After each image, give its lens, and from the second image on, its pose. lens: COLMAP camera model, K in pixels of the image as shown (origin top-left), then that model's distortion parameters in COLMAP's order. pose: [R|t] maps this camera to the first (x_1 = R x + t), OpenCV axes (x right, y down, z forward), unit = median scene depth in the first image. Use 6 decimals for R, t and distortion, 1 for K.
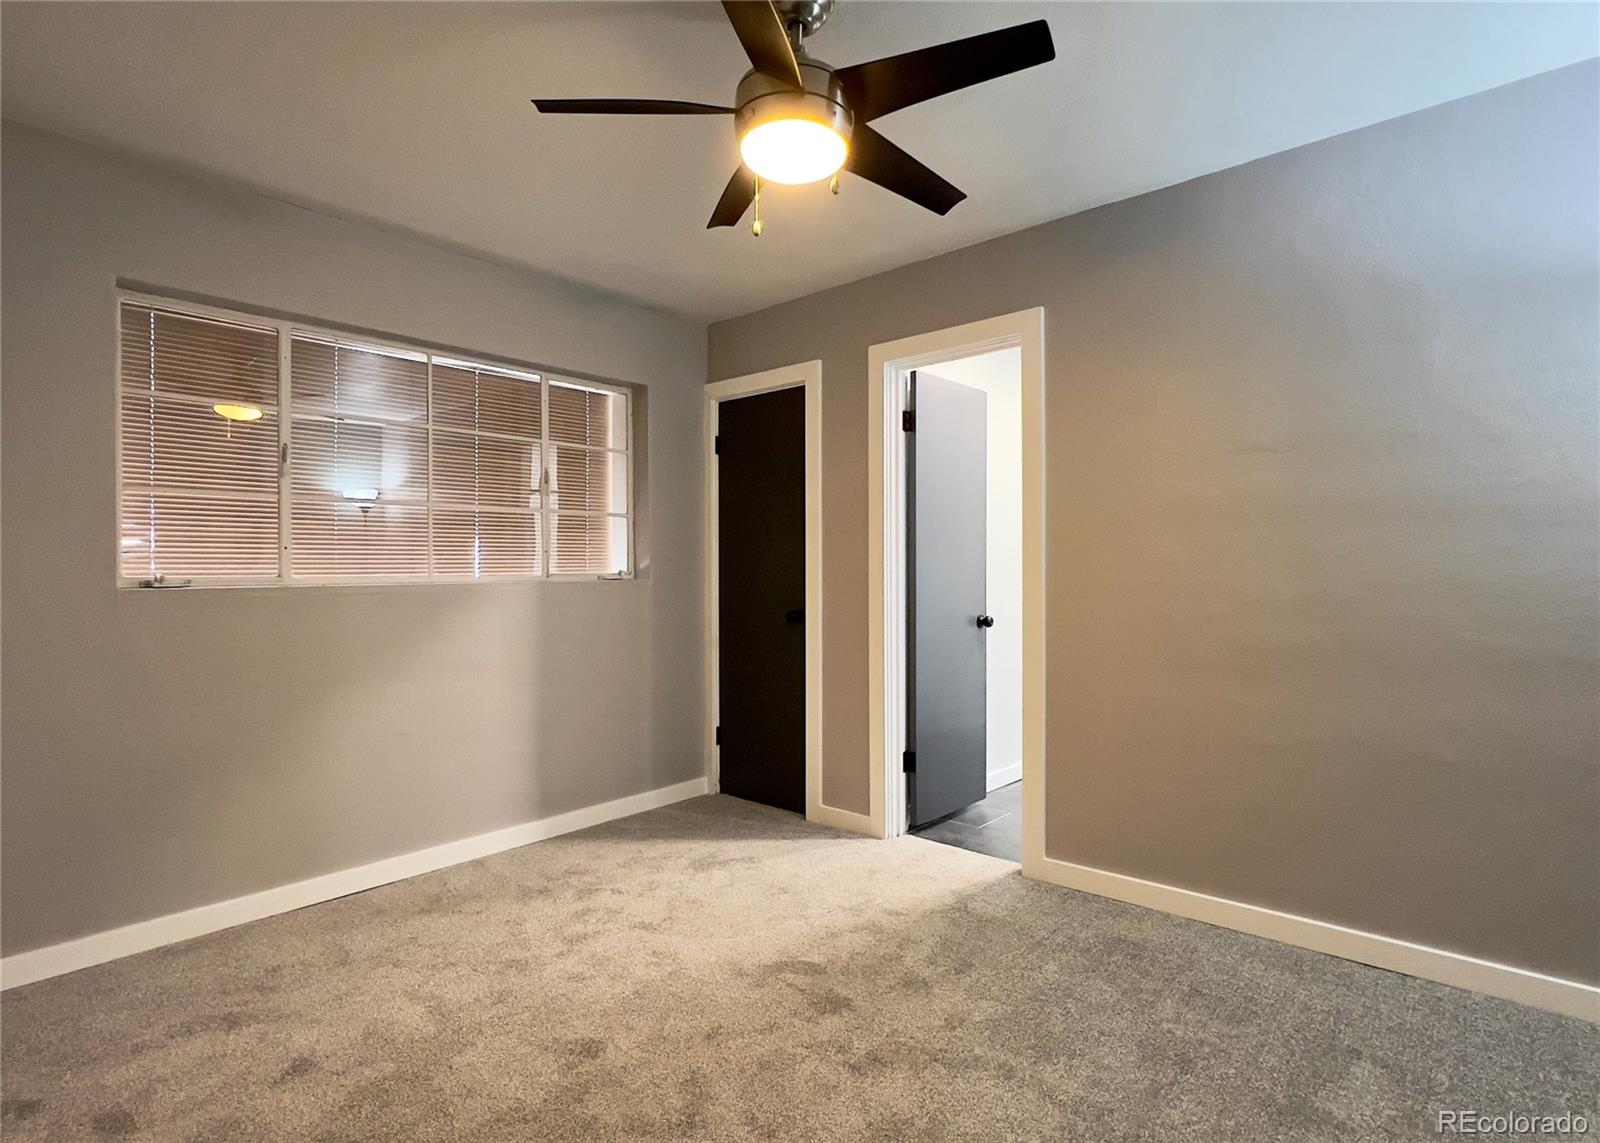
lens RADIAL K [[811.3, 0, 800.0], [0, 811.3, 571.5], [0, 0, 1]] dist [-0.000783, -0.000122]
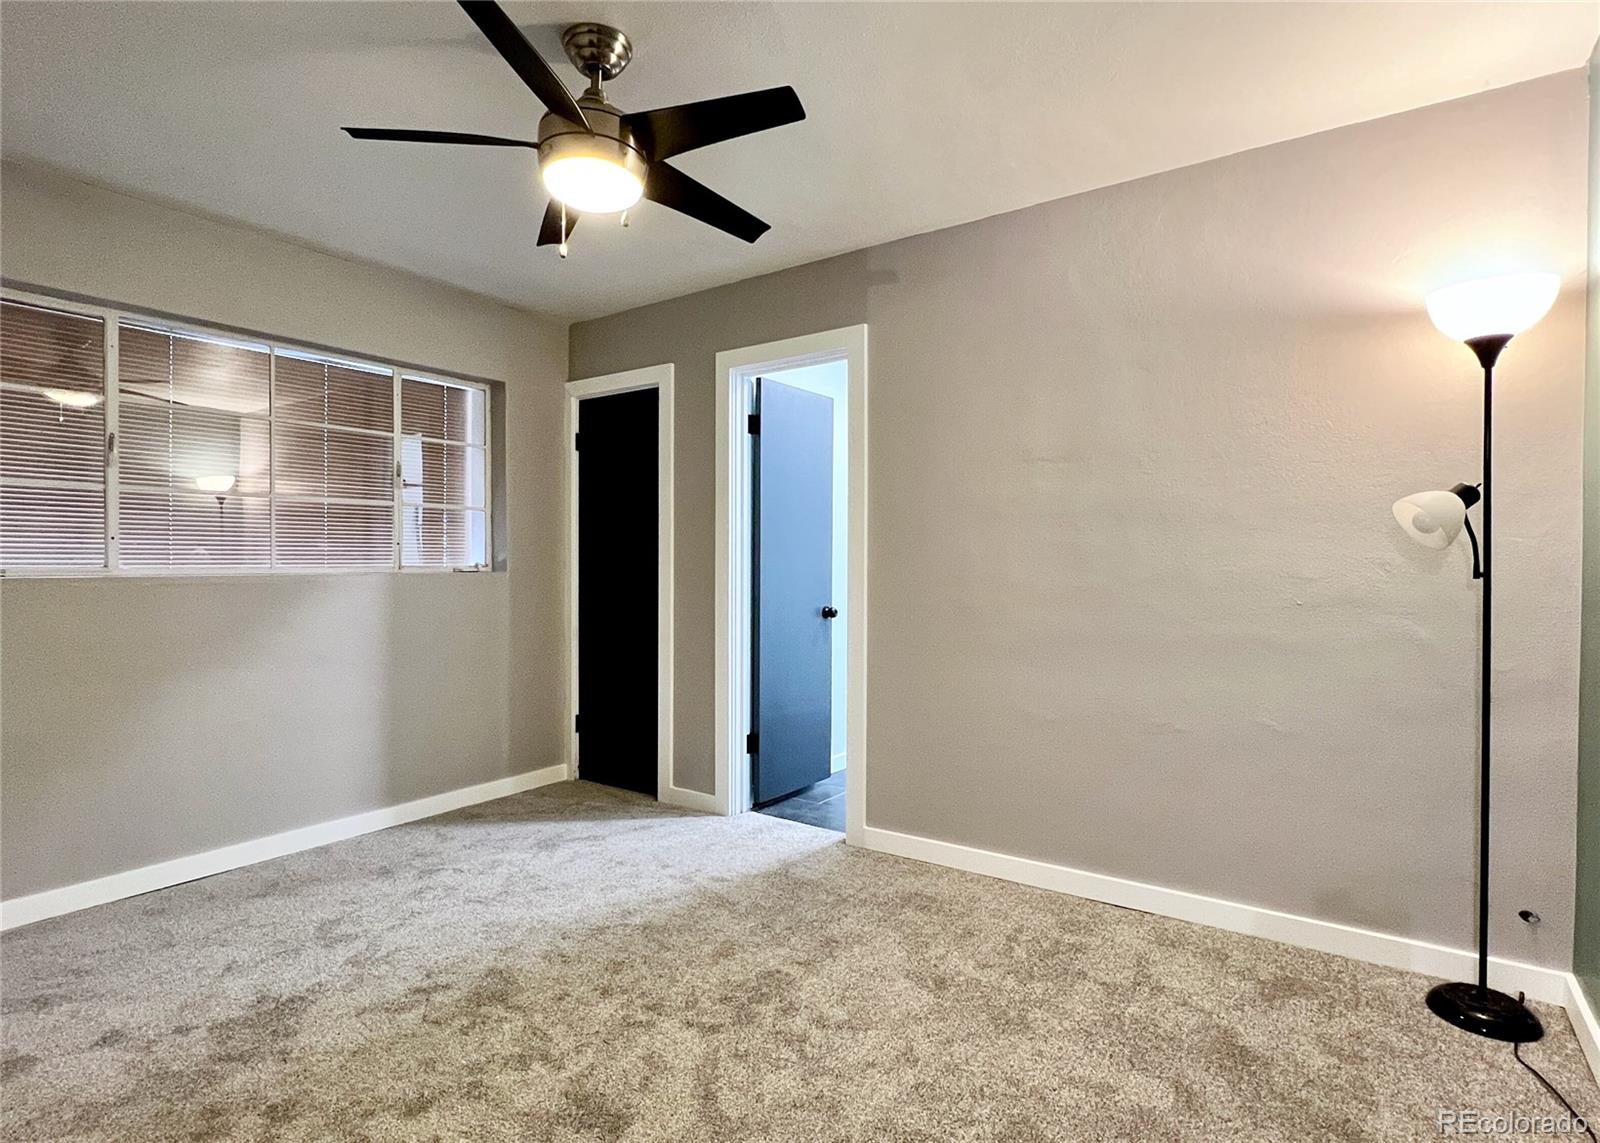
lens RADIAL K [[813.1, 0, 800.0], [0, 813.1, 571.5], [0, 0, 1]] dist [0.000576, -0.000094]
pose [[0.993819, 0.005112, 0.110892, 0.082829], [-0.005866, 0.999962, 0.006470, 0.000745], [-0.110855, -0.007080, 0.993811, -0.075355]]
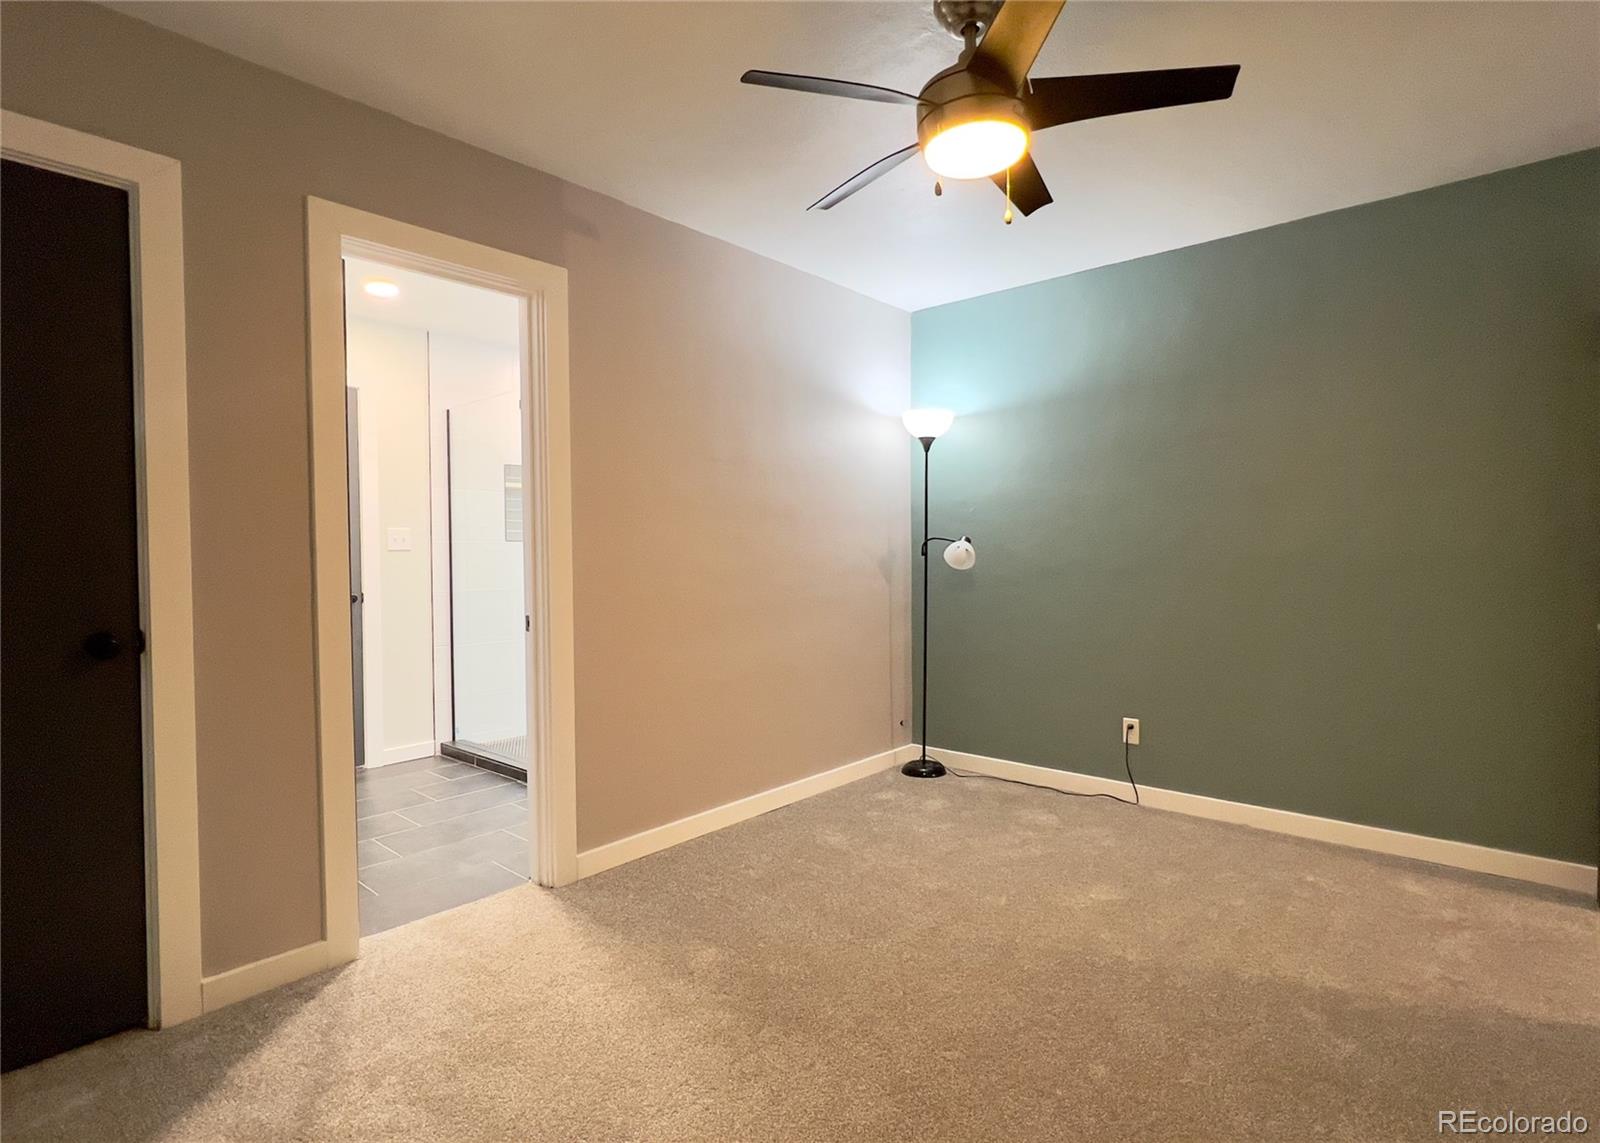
lens RADIAL K [[811.3, 0, 800.0], [0, 811.3, 571.5], [0, 0, 1]] dist [-0.000783, -0.000122]
pose [[0.004162, -0.017630, 0.999836, -0.582813], [0.010157, 0.999794, 0.017587, 0.006422], [-0.999940, 0.010082, 0.004341, 0.666019]]
